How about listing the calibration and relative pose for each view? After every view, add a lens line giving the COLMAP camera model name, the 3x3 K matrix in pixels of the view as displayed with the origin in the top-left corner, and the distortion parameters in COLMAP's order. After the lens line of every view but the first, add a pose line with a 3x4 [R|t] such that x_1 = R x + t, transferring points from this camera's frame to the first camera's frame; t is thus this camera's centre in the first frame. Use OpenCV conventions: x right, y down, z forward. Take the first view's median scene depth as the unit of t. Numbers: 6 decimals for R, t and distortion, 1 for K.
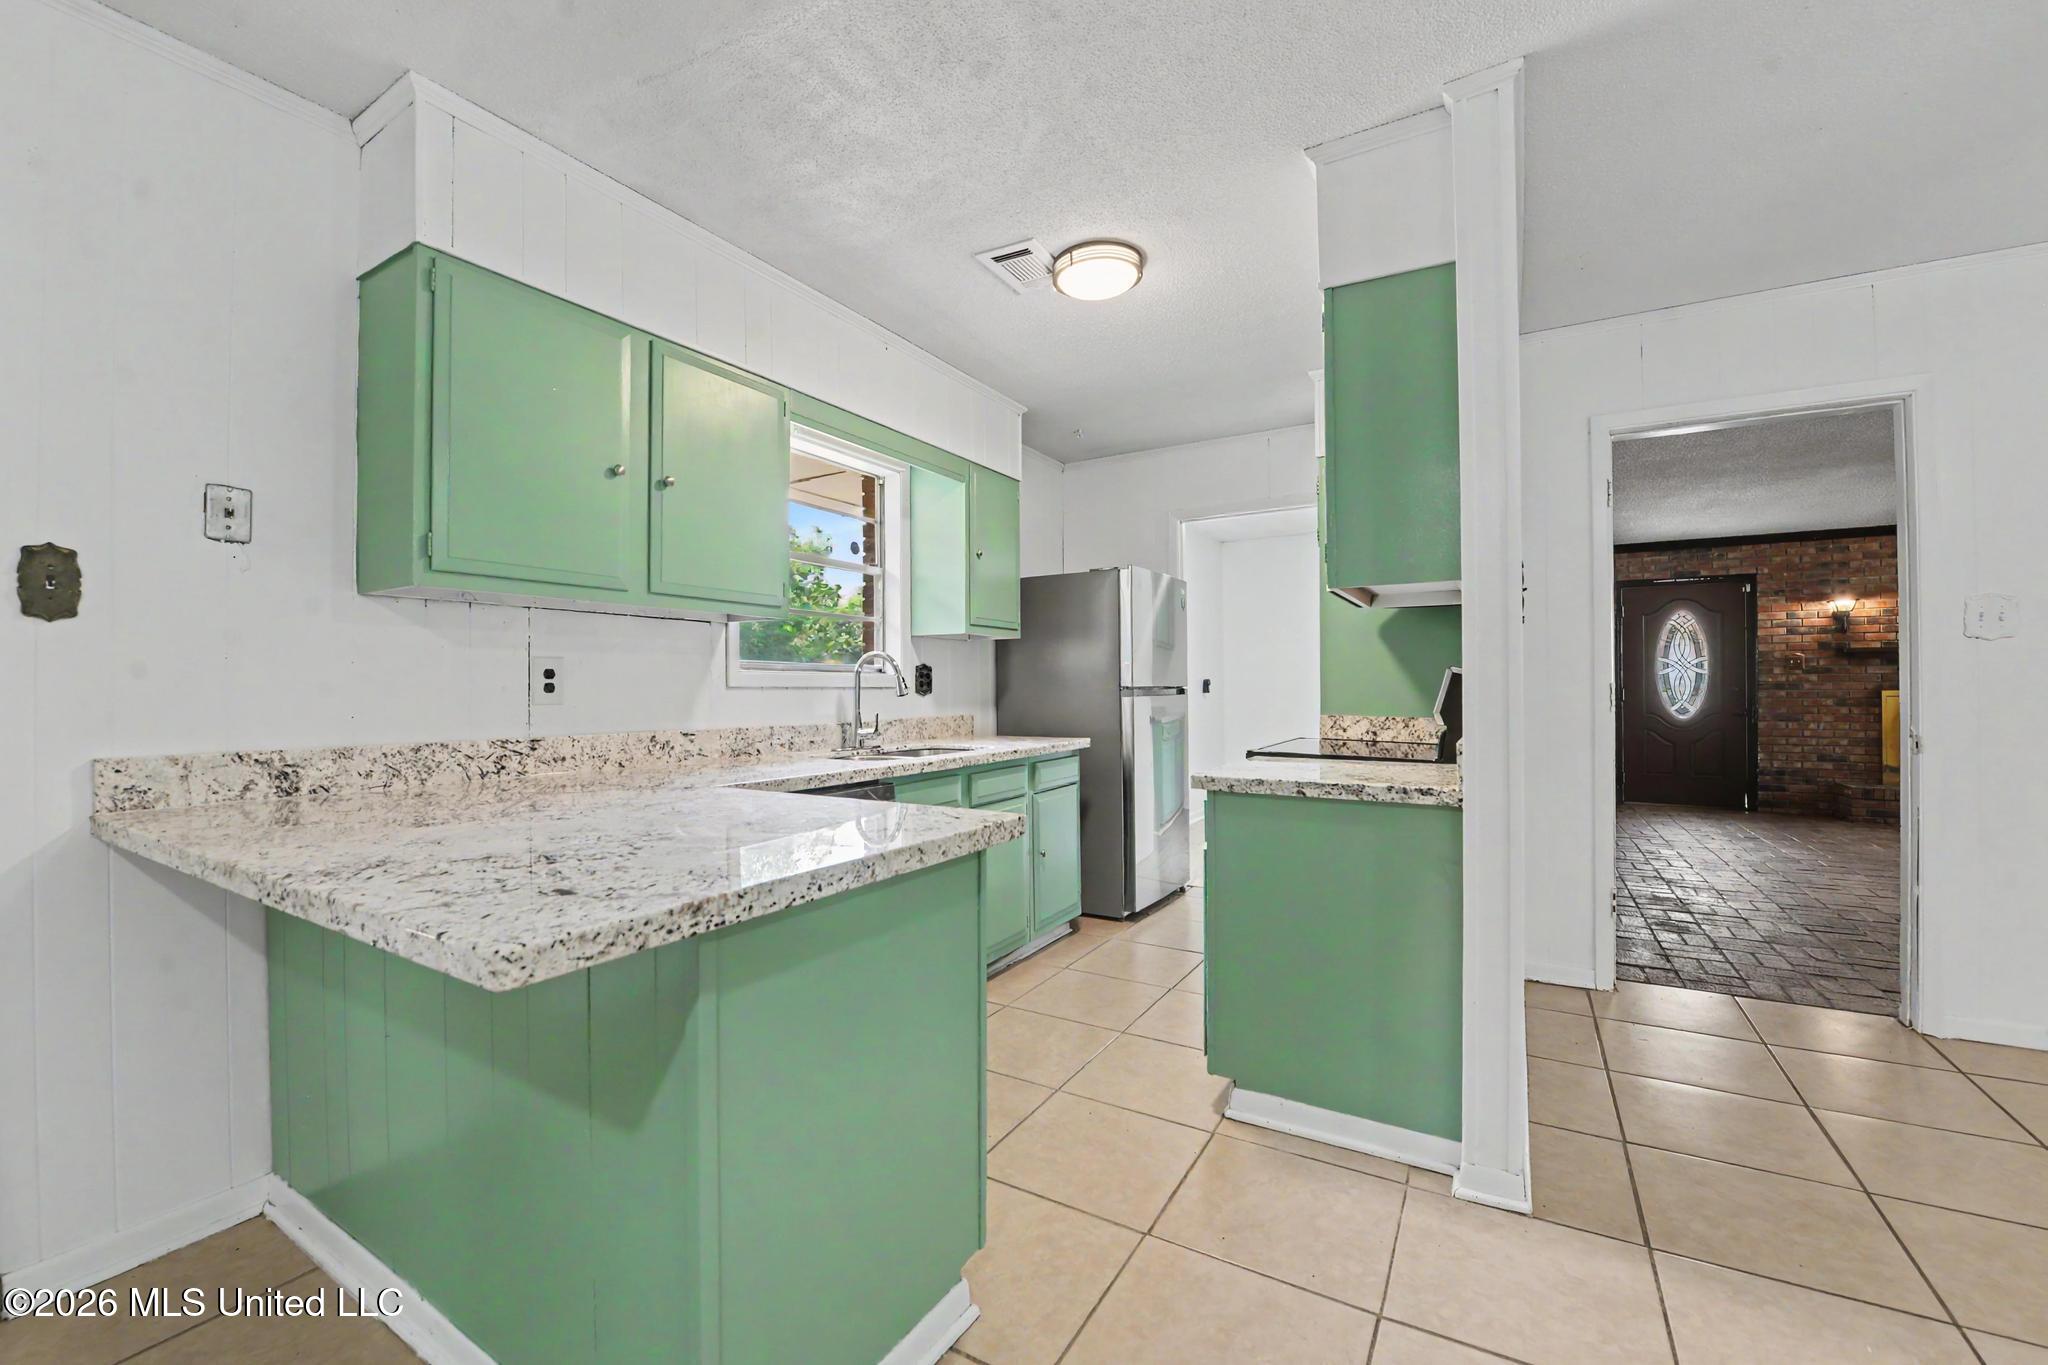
lens RADIAL K [[823.8, 0, 1021.4], [0, 823.8, 685.7], [0, 0, 1]] dist [-0.022546, -0.000412]
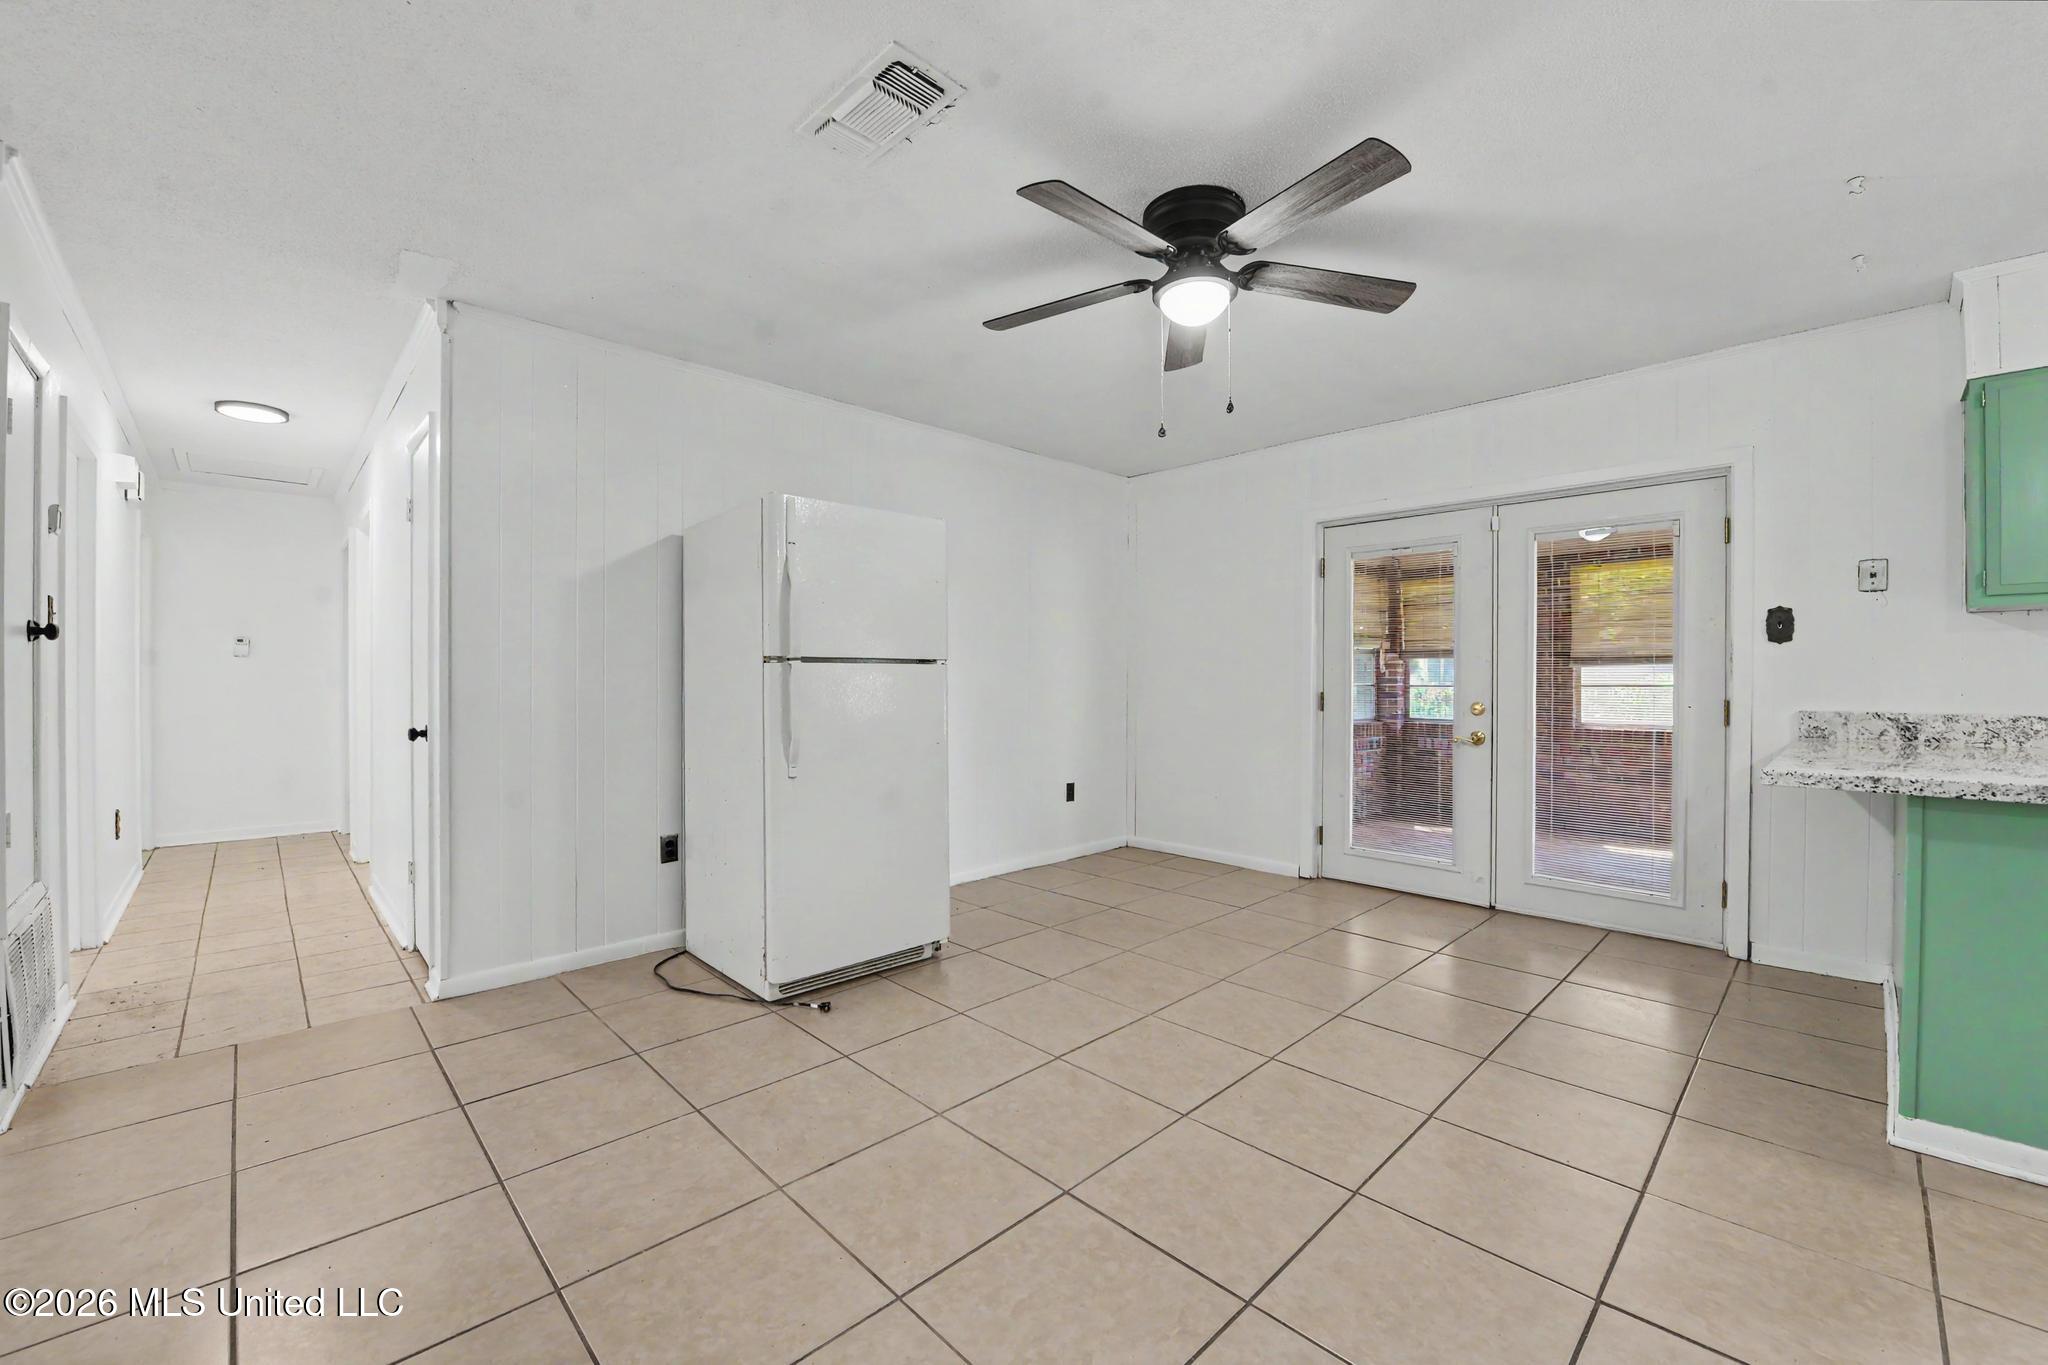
lens RADIAL K [[820.8, 0, 1019.4], [0, 820.8, 683.6], [0, 0, 1]] dist [-0.016365, -0.000883]
pose [[-0.262881, 0.011981, -0.964754, 1.139557], [0.005620, 0.999925, 0.010886, -0.008485], [0.964812, -0.002560, -0.262929, -0.313959]]
